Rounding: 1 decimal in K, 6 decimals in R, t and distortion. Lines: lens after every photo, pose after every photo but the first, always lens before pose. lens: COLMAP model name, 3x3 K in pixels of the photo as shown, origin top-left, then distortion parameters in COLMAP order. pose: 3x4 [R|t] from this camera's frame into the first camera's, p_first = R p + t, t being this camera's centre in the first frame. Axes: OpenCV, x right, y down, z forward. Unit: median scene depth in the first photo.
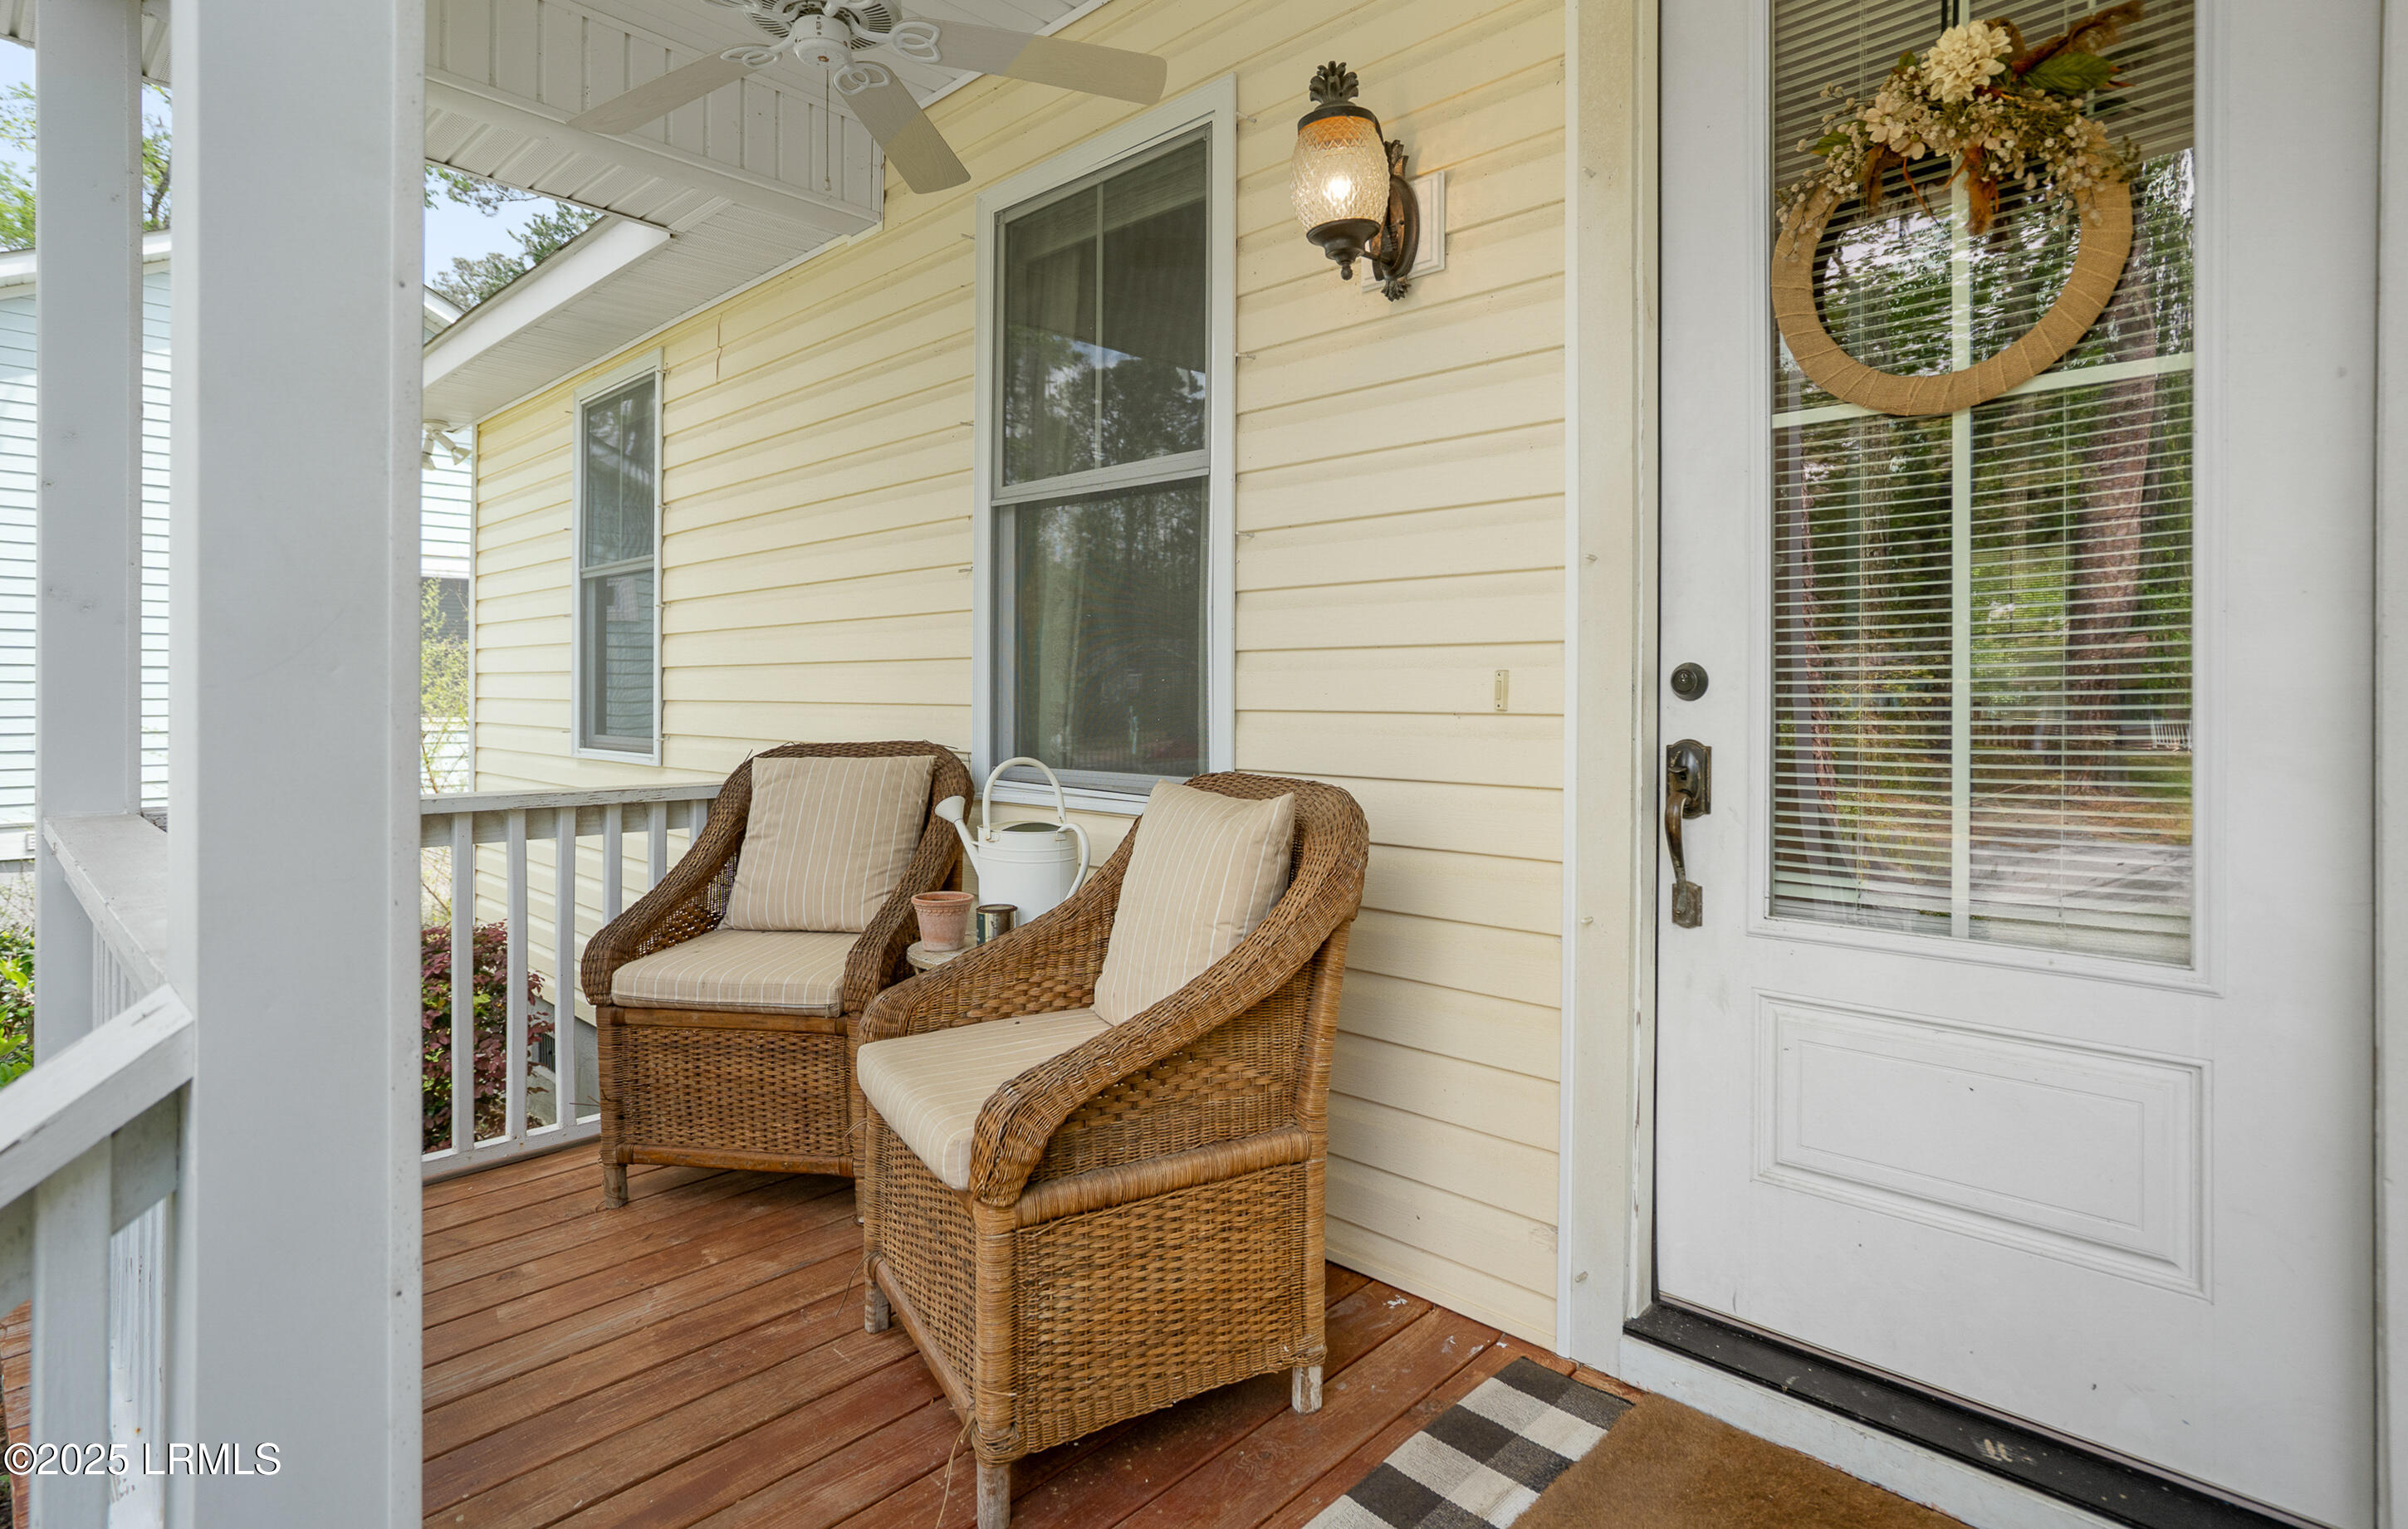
lens RADIAL K [[1223.5, 0, 1197.8], [0, 1223.5, 699.9], [0, 0, 1]] dist [-0.039064, -0.000111]
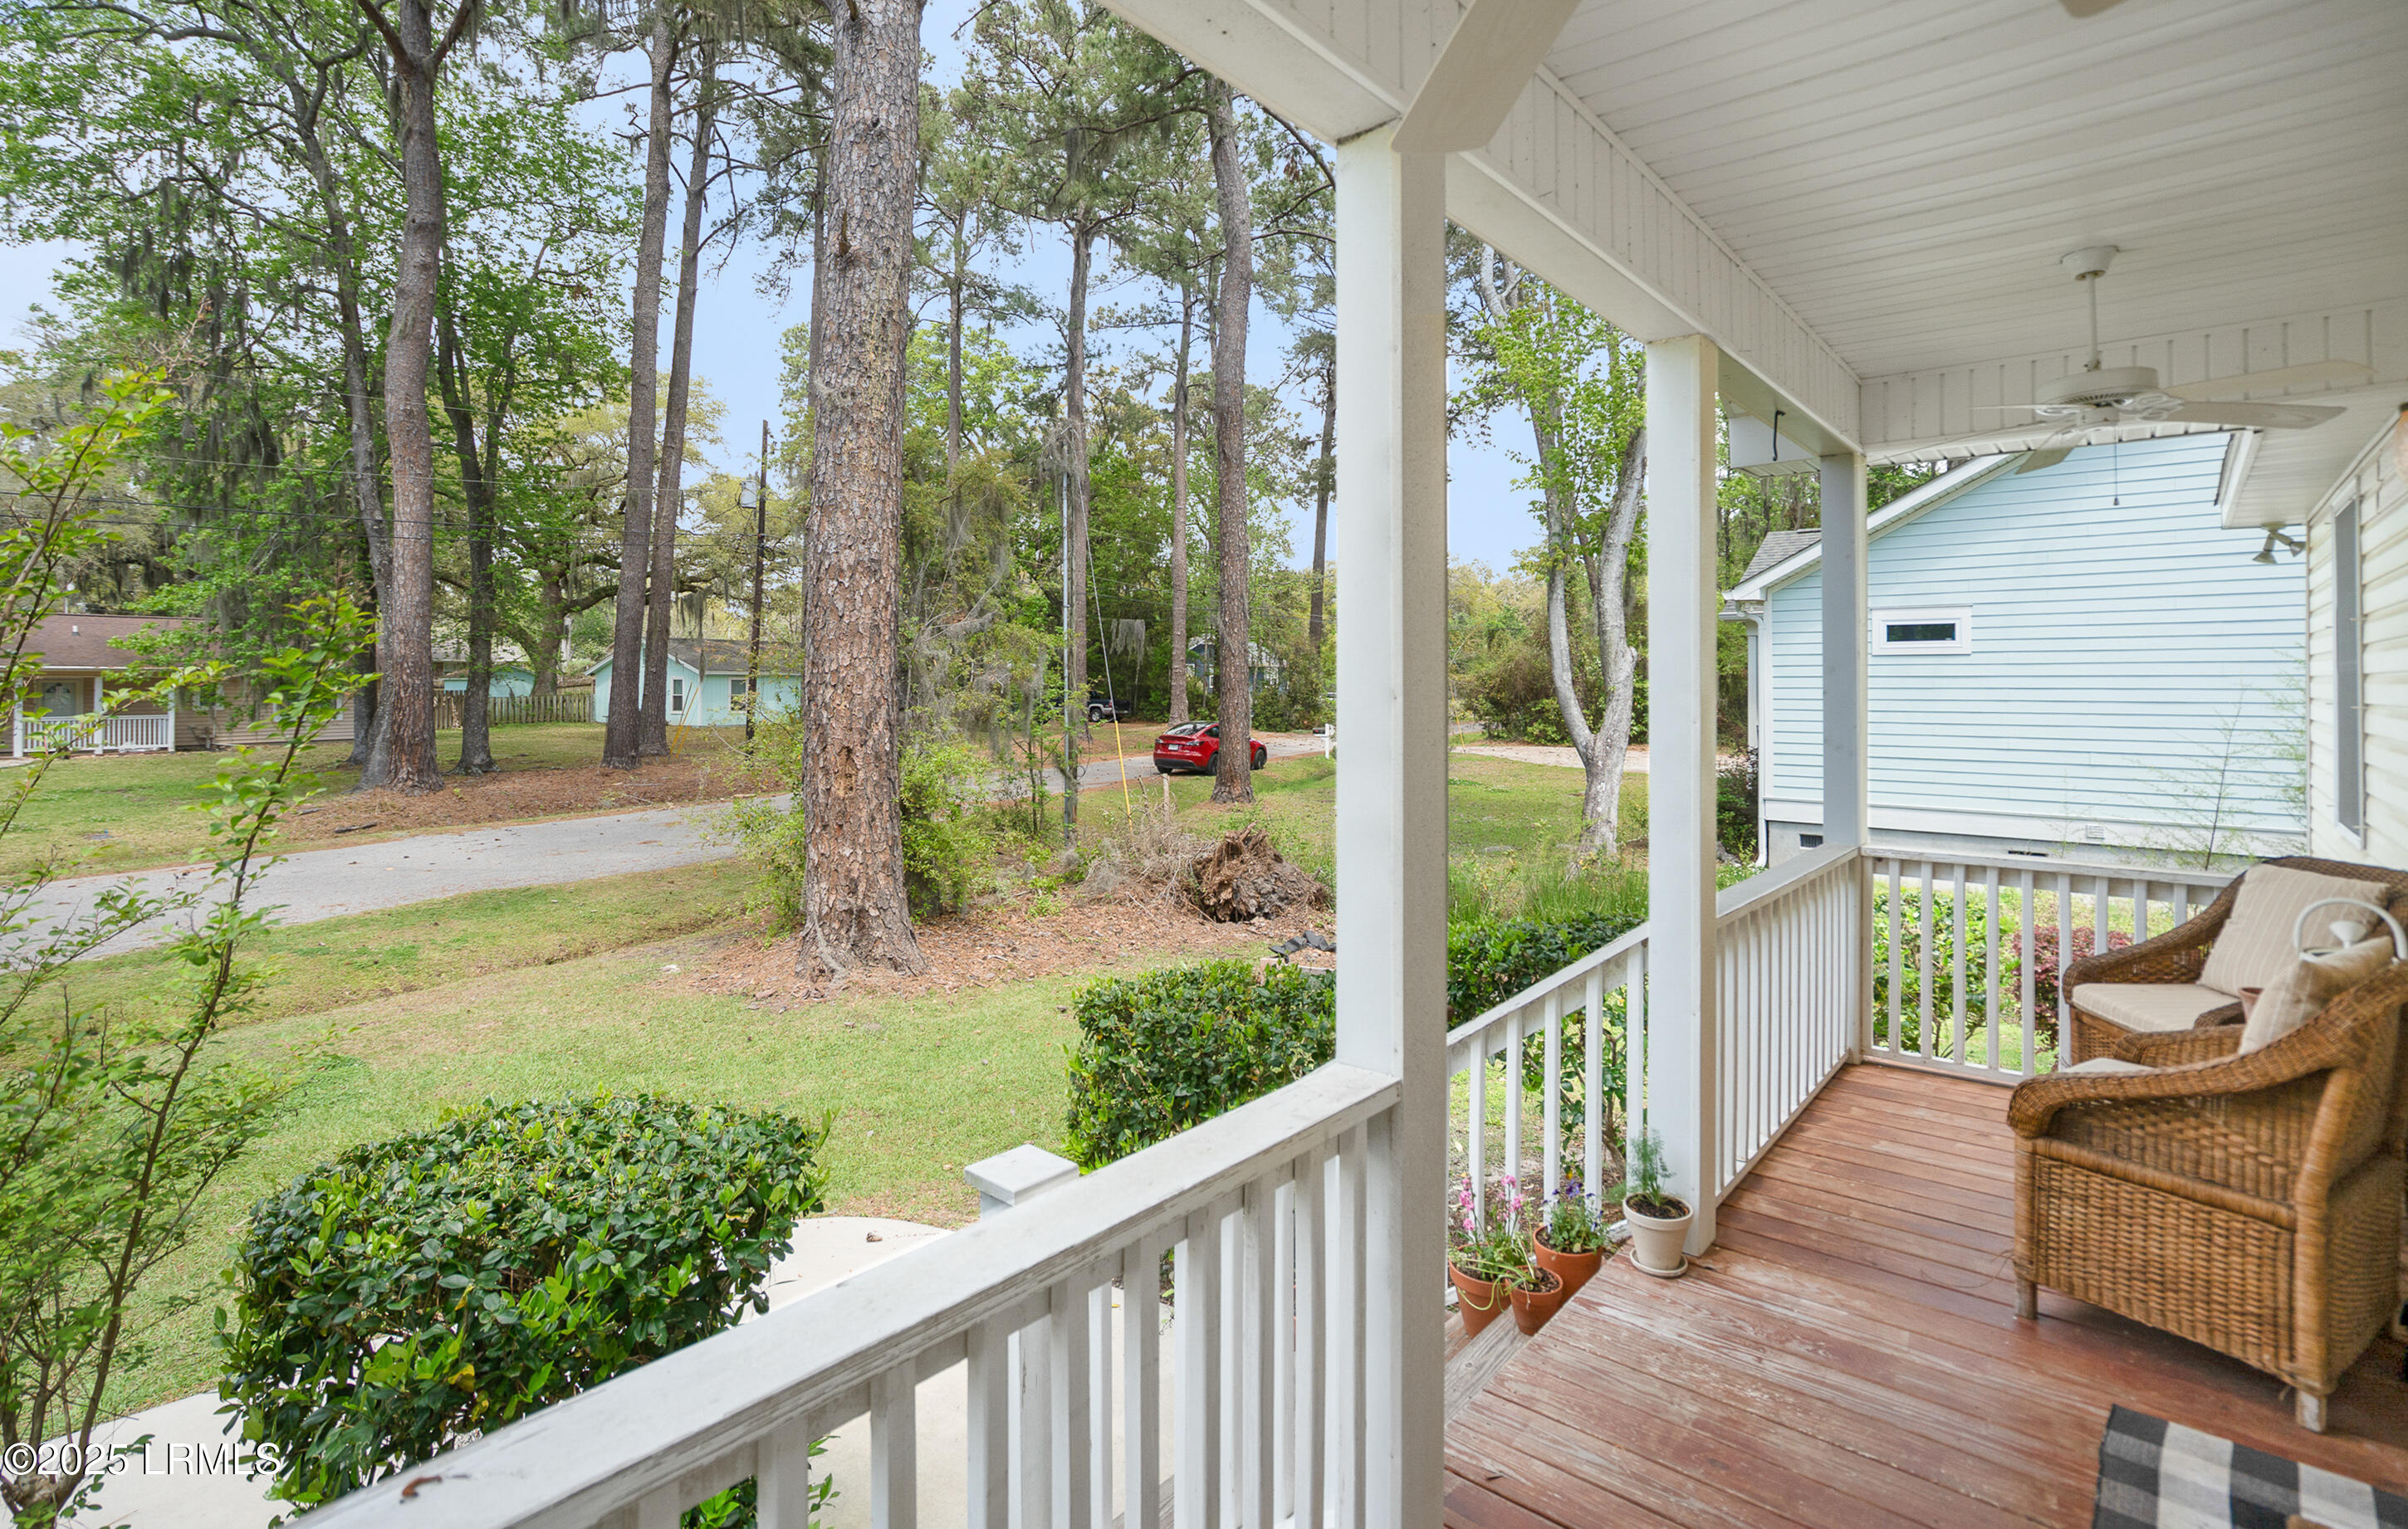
lens RADIAL K [[1125.2, 0, 1176.8], [0, 1125.2, 664.8], [0, 0, 1]] dist [-0.032724, 0.019563]
pose [[0.018376, -0.022915, -0.999569, 0.946271], [0.004602, 0.999729, -0.022834, -0.165357], [0.999821, -0.004180, 0.018477, -0.192120]]
